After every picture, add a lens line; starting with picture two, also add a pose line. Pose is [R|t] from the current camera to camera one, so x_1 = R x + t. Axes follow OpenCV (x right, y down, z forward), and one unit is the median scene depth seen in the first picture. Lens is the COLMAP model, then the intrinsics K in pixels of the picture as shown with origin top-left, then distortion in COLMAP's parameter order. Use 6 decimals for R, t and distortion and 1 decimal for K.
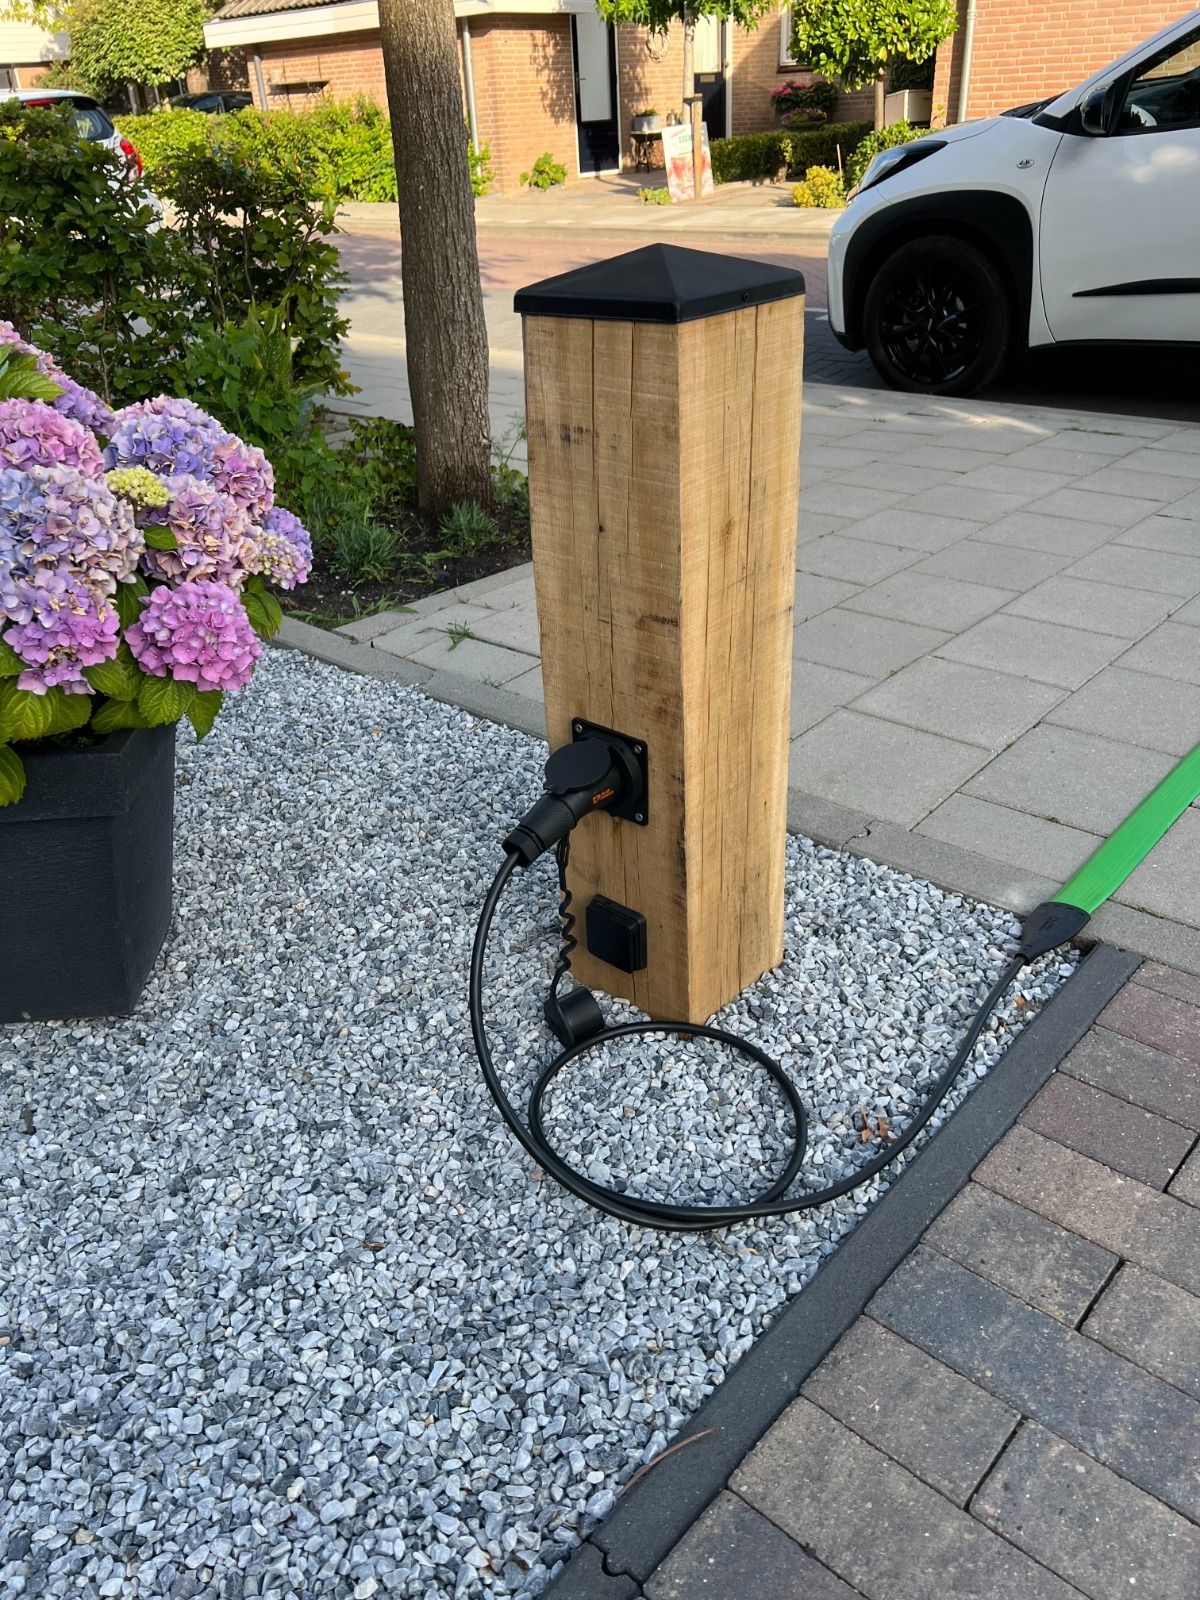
lens RADIAL K [[1233.1, 0, 600.0], [0, 1233.1, 800.0], [0, 0, 1]] dist [0.042852, -0.069266]
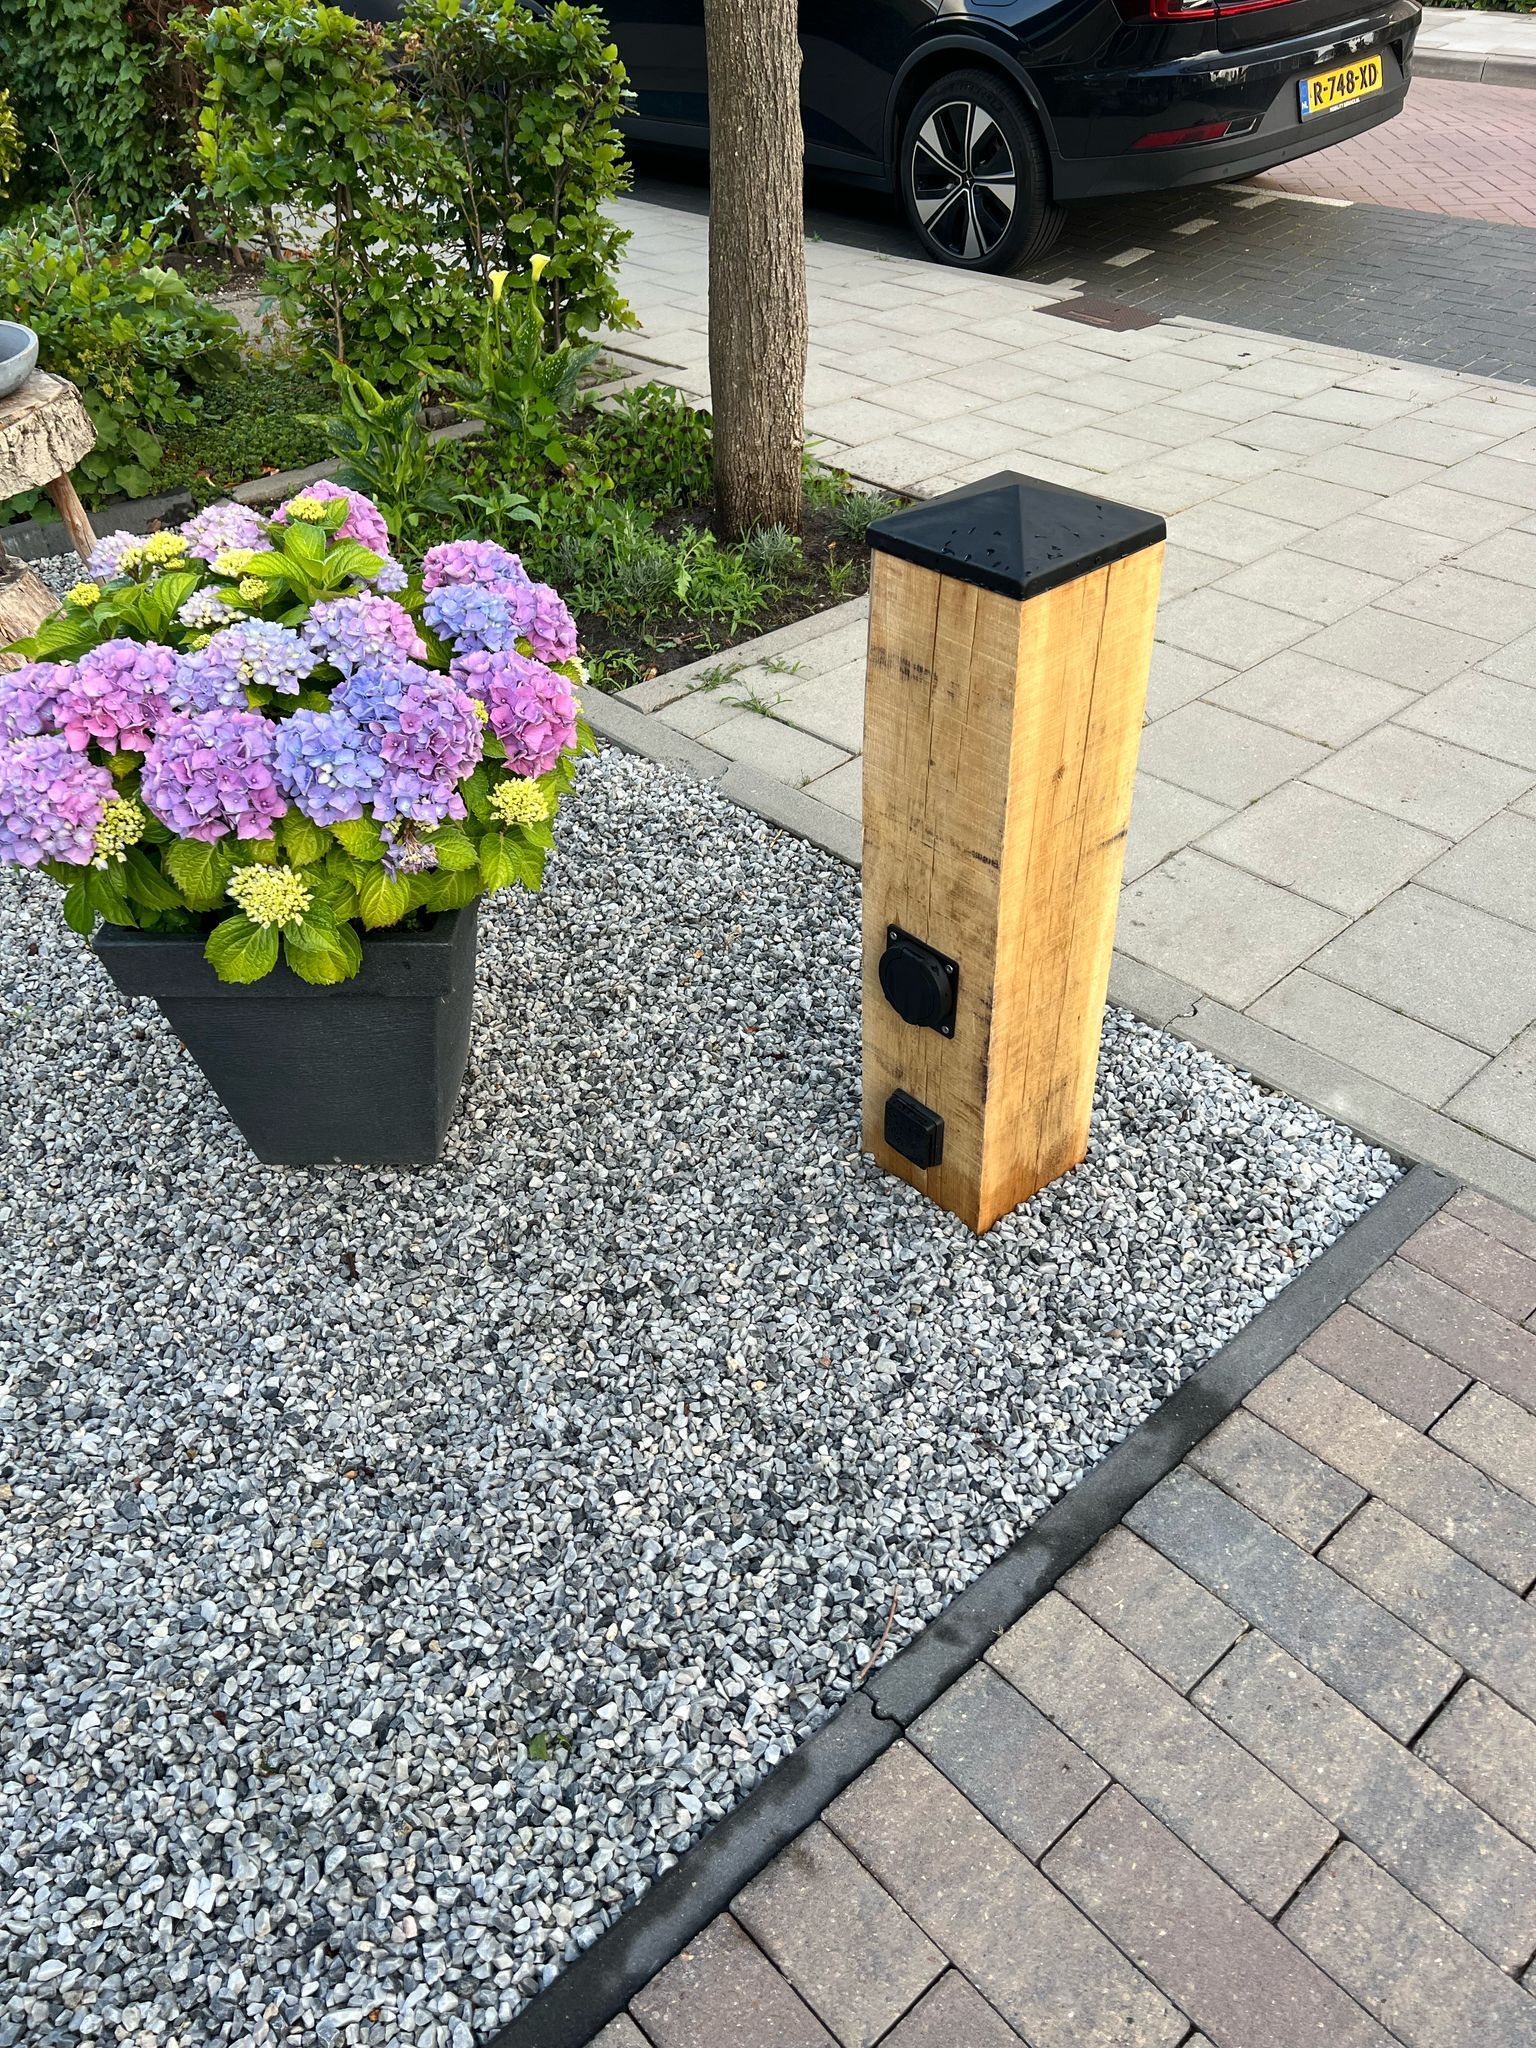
lens RADIAL K [[1551.3, 0, 774.0], [0, 1551.3, 1051.1], [0, 0, 1]] dist [0.171911, -0.452956]
pose [[0.995347, 0.070114, -0.066097, -0.022281], [-0.057820, 0.983330, 0.172390, -0.163935], [0.077082, -0.167767, 0.982809, -0.242617]]
